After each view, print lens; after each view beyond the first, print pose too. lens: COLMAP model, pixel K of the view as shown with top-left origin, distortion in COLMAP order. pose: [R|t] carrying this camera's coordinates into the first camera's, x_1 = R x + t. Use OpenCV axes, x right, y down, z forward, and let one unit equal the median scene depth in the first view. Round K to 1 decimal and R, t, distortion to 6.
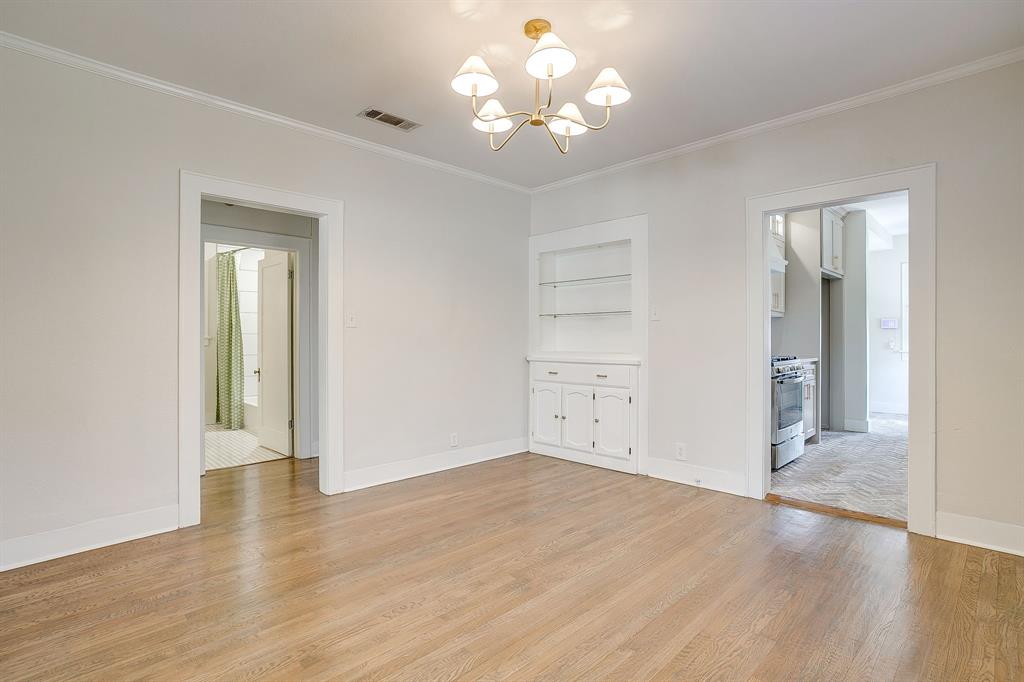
lens RADIAL K [[497.5, 0, 506.2], [0, 497.5, 337.4], [0, 0, 1]] dist [-0.042356, 0.016203]
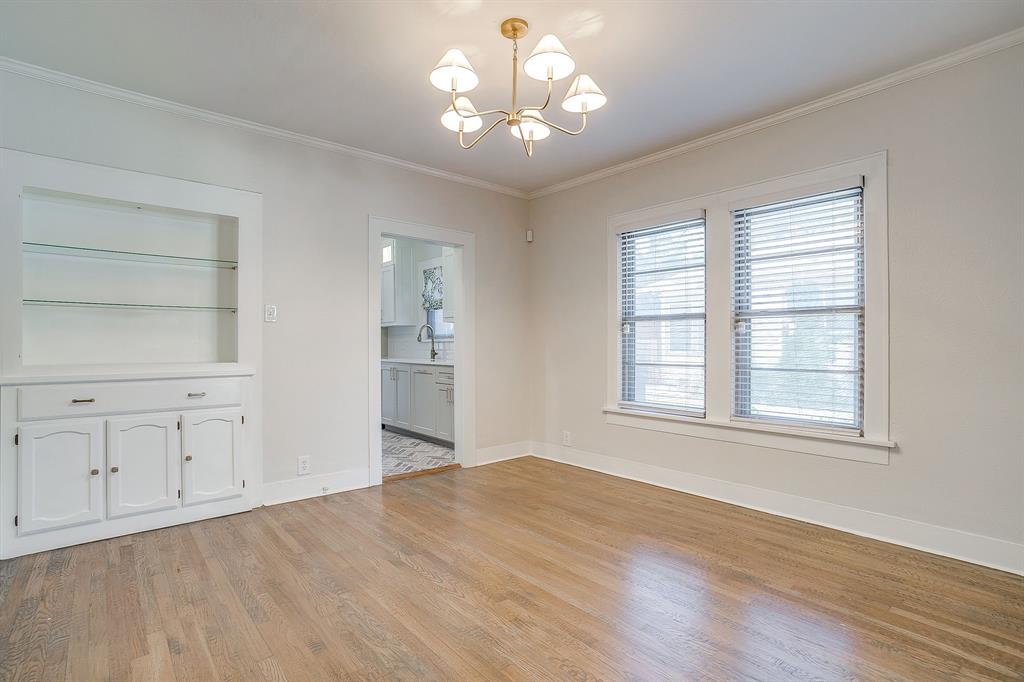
lens RADIAL K [[497.5, 0, 506.1], [0, 497.5, 342.6], [0, 0, 1]] dist [-0.042356, 0.016203]
pose [[0.073564, 0.002456, 0.997287, -0.600601], [-0.002659, 0.999994, -0.002266, 0.002826], [-0.997287, -0.002485, 0.073570, 0.615651]]
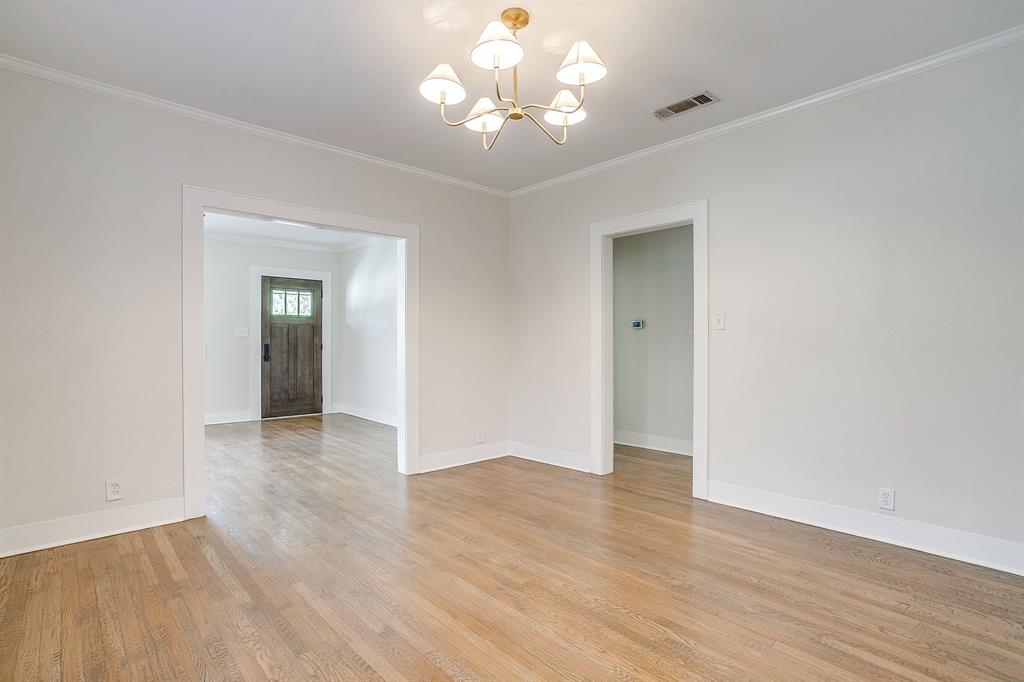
lens RADIAL K [[497.5, 0, 507.2], [0, 497.5, 341.9], [0, 0, 1]] dist [-0.042356, 0.016203]
pose [[-0.027431, 0.002187, -0.999621, 0.666572], [0.005619, 0.999982, 0.002034, -0.000531], [0.999608, -0.005561, -0.027442, 0.658007]]
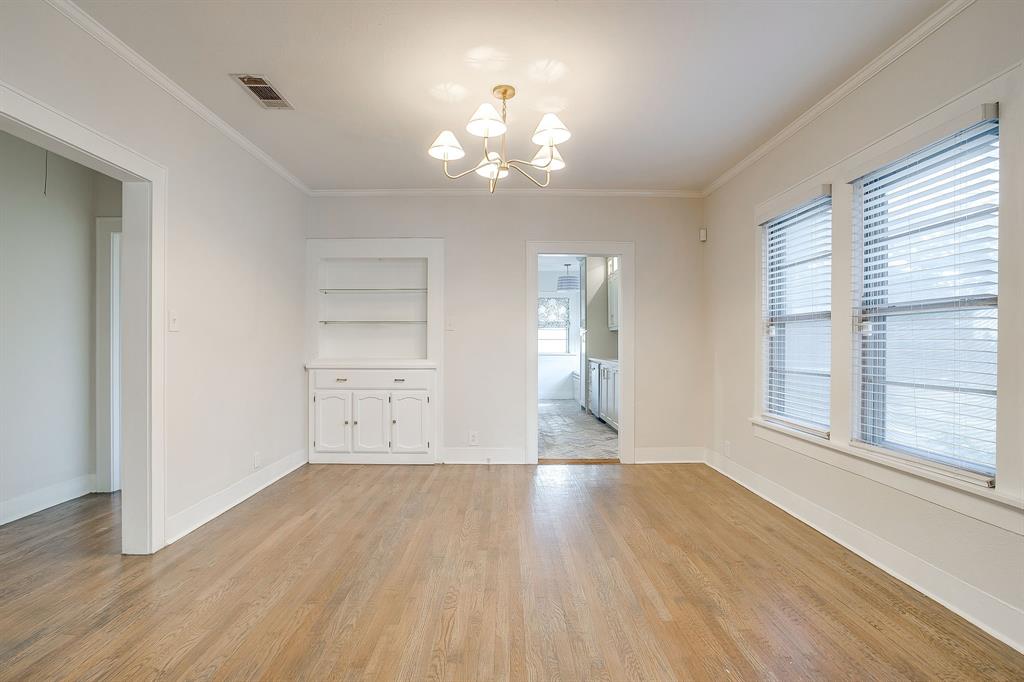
lens RADIAL K [[497.5, 0, 504.9], [0, 497.5, 341.8], [0, 0, 1]] dist [-0.042356, 0.016203]
pose [[0.698272, 0.006151, 0.715806, -0.525758], [-0.005282, 0.999980, -0.003440, -0.004141], [-0.715813, -0.001379, 0.698290, 0.094481]]
